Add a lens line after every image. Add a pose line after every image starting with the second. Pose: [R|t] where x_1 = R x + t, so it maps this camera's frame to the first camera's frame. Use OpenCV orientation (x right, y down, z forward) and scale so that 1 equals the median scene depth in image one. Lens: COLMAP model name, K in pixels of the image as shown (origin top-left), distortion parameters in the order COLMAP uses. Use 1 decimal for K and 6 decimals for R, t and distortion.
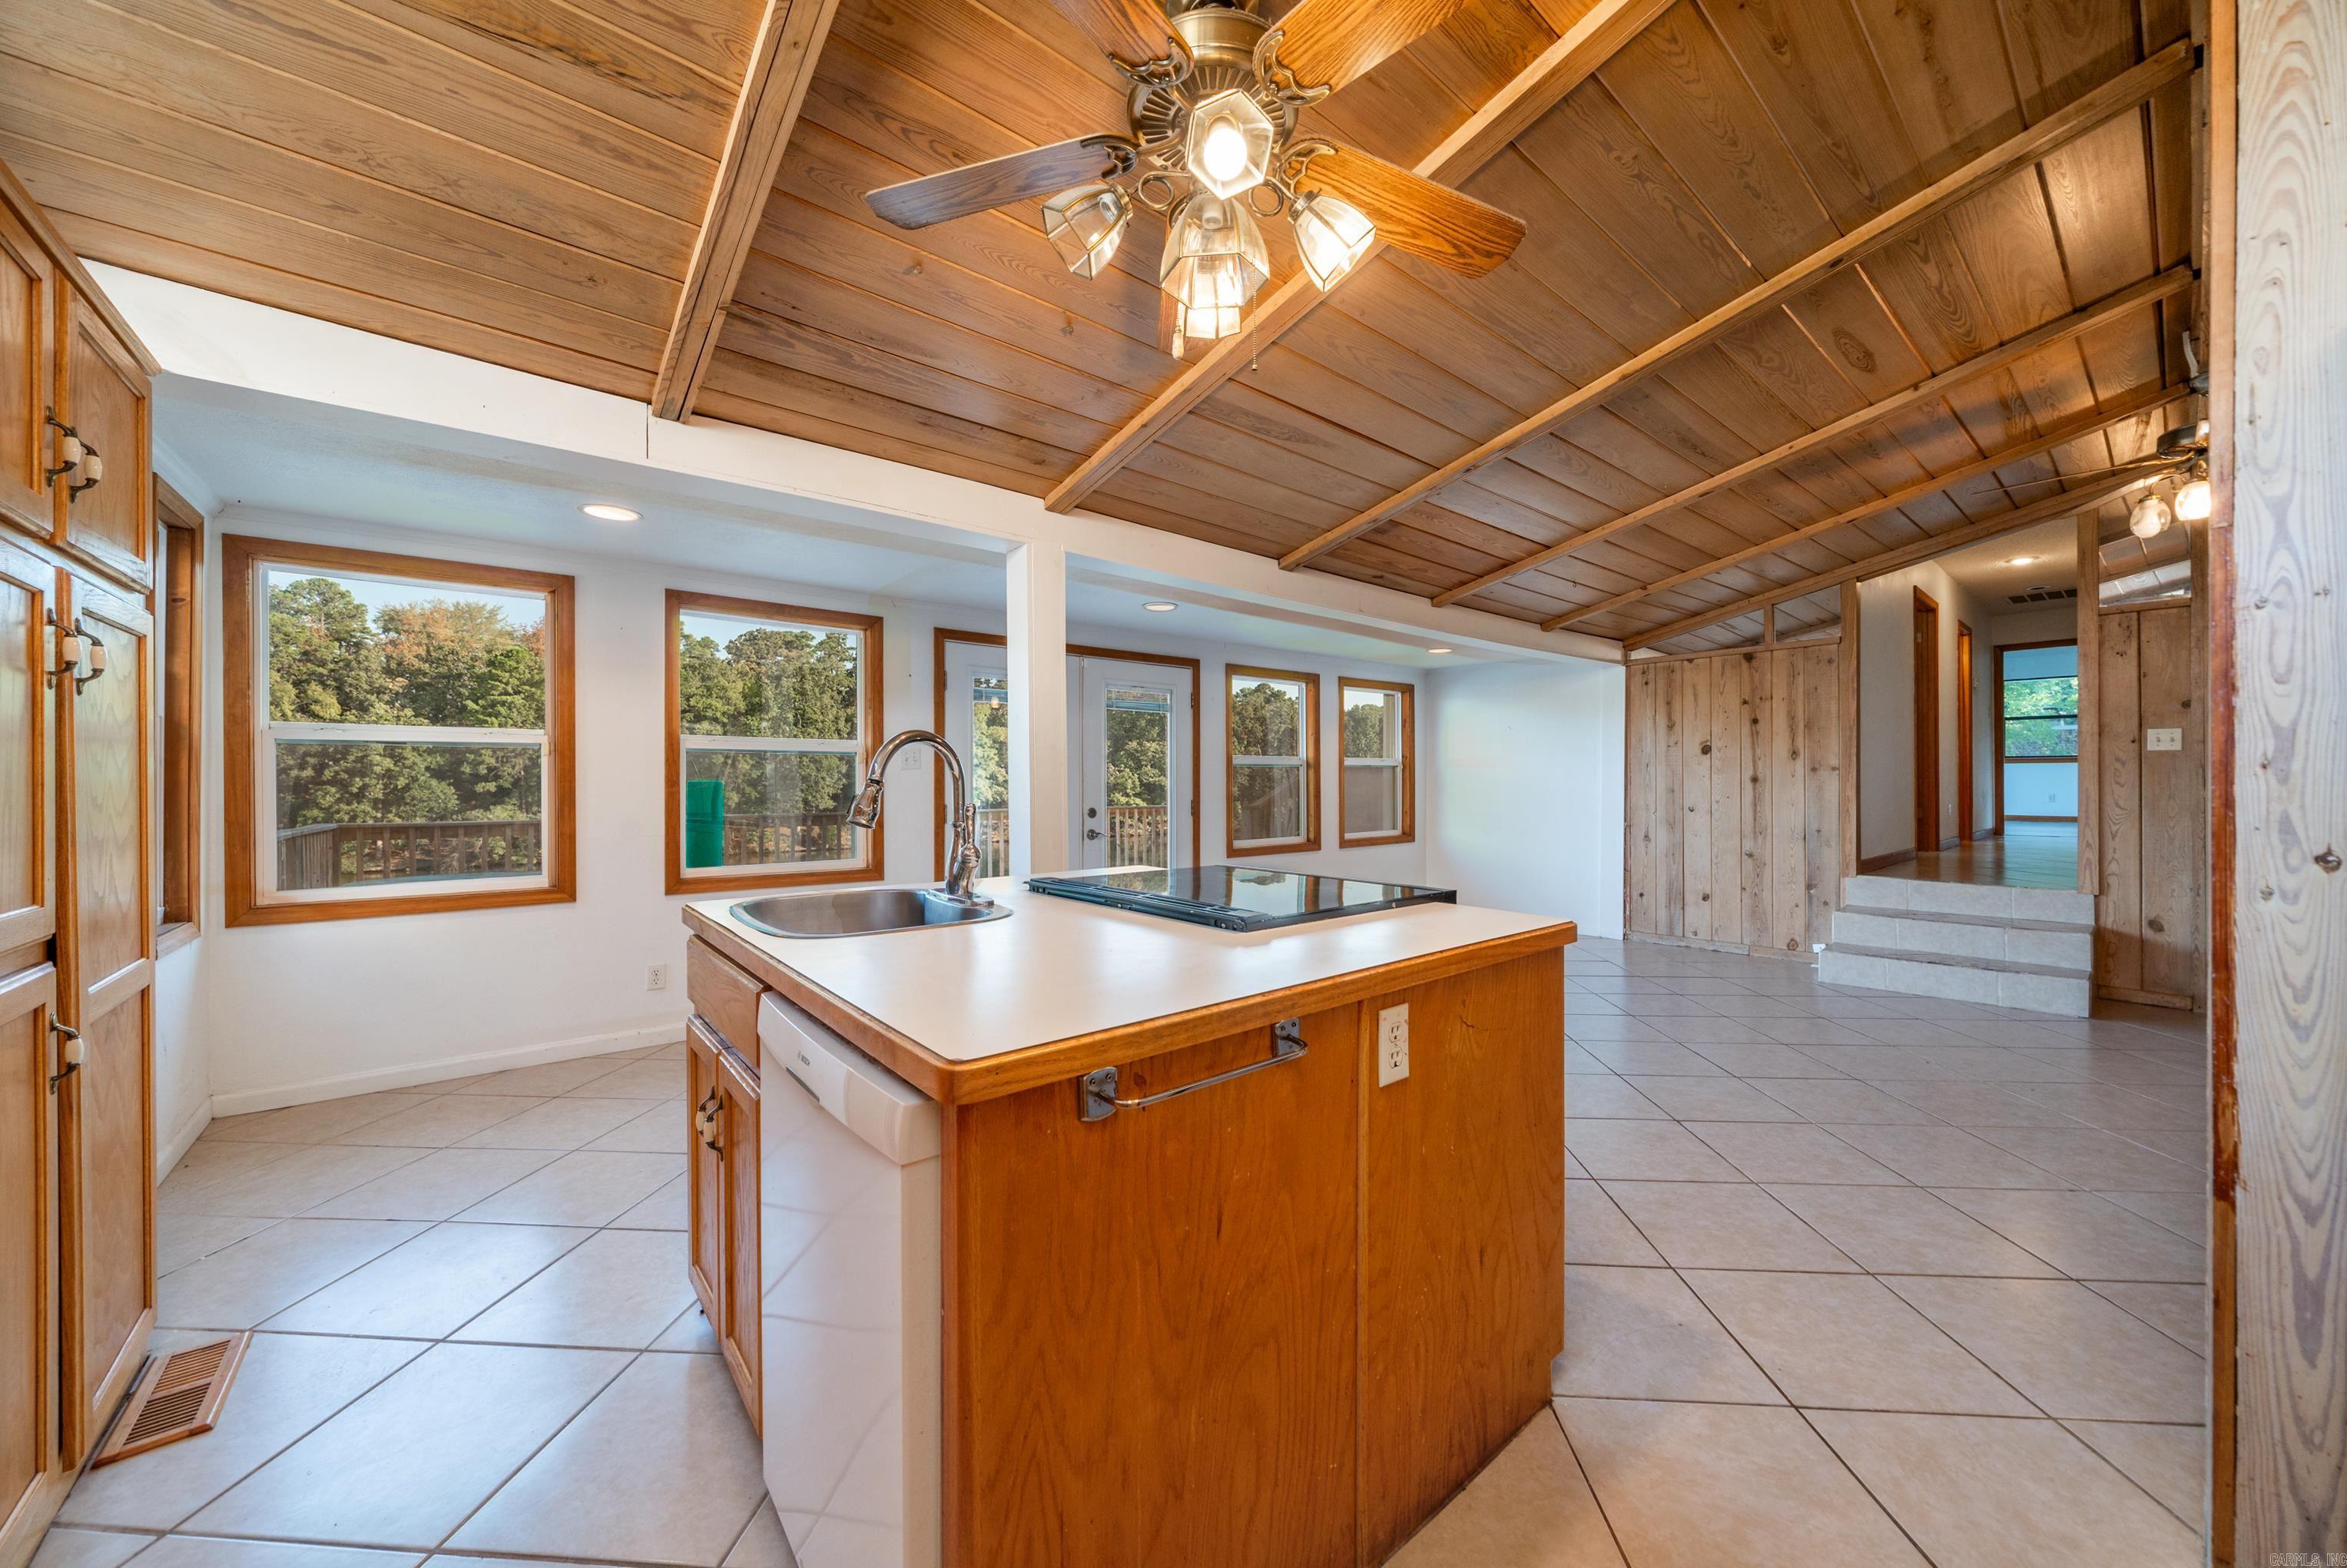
lens RADIAL K [[830.6, 0, 1163.3], [0, 830.6, 782.9], [0, 0, 1]] dist [-0.002971, -0.000568]
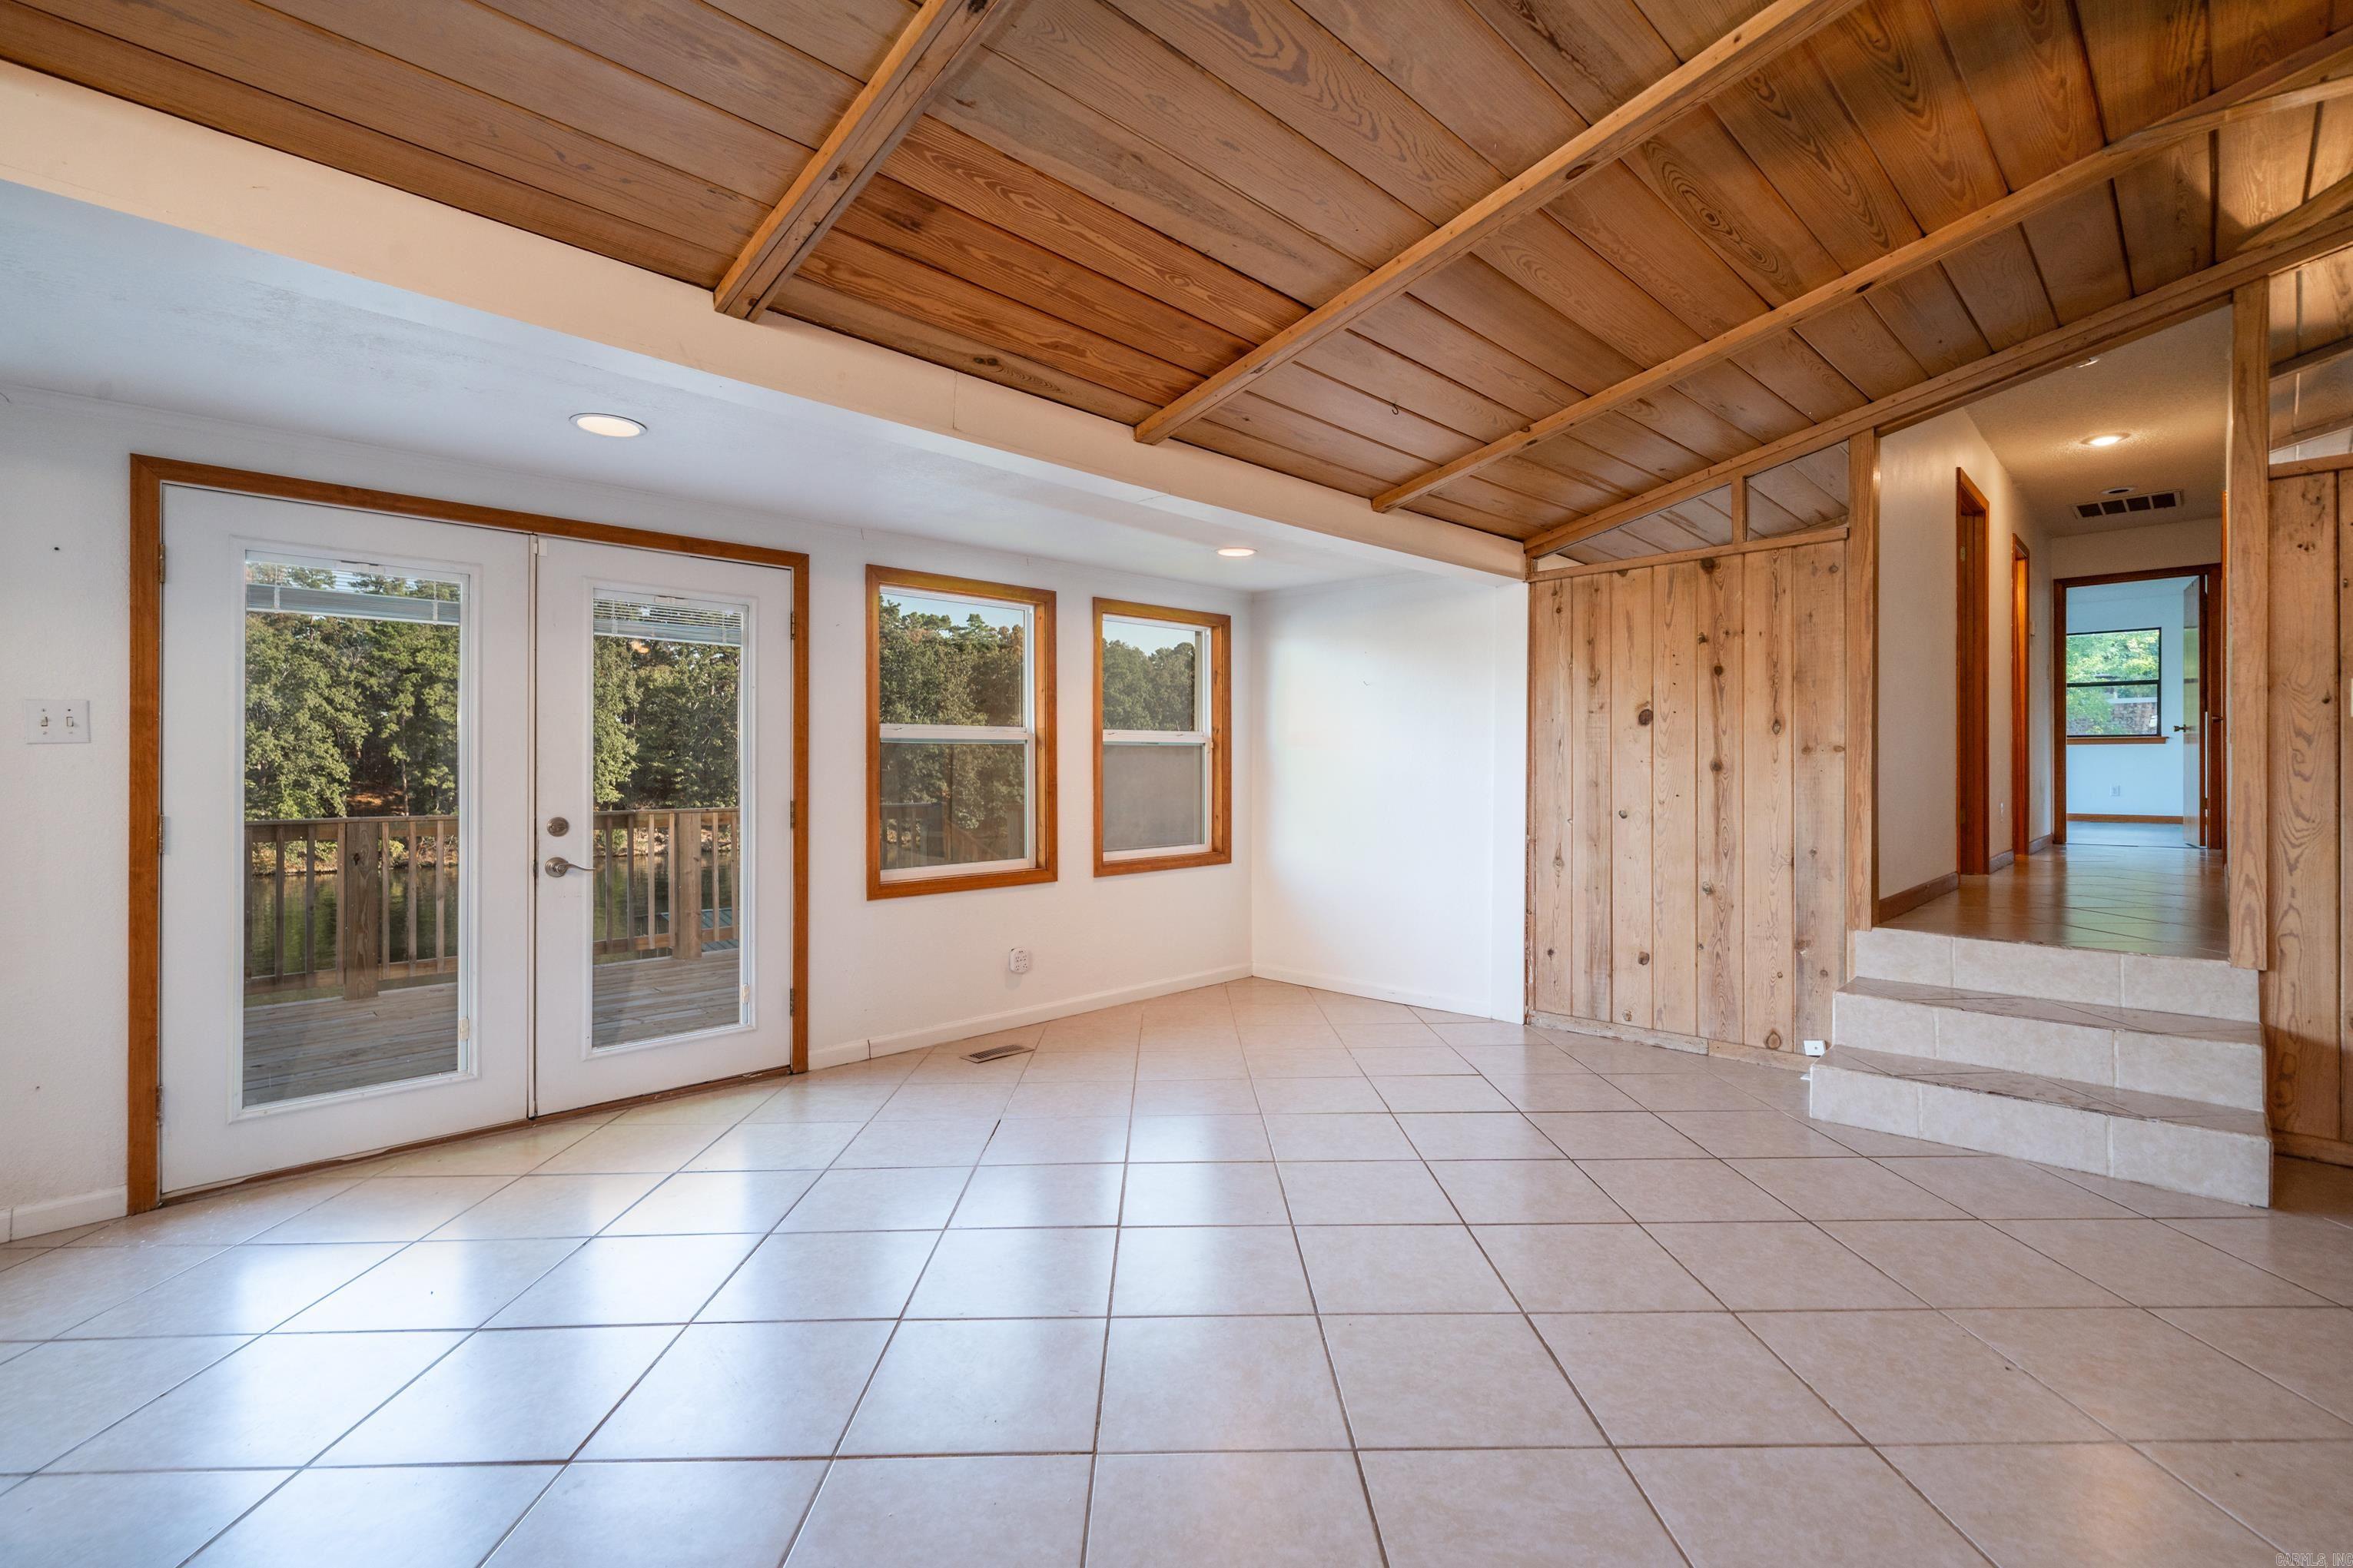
lens RADIAL K [[1048.5, 0, 1179.4], [0, 1048.5, 772.1], [0, 0, 1]] dist [0.002009, 0.001428]
pose [[0.993953, 0.000873, 0.109805, 0.237291], [-0.001270, 0.999993, 0.003543, -0.002002], [-0.109801, -0.003661, 0.993947, 0.279289]]
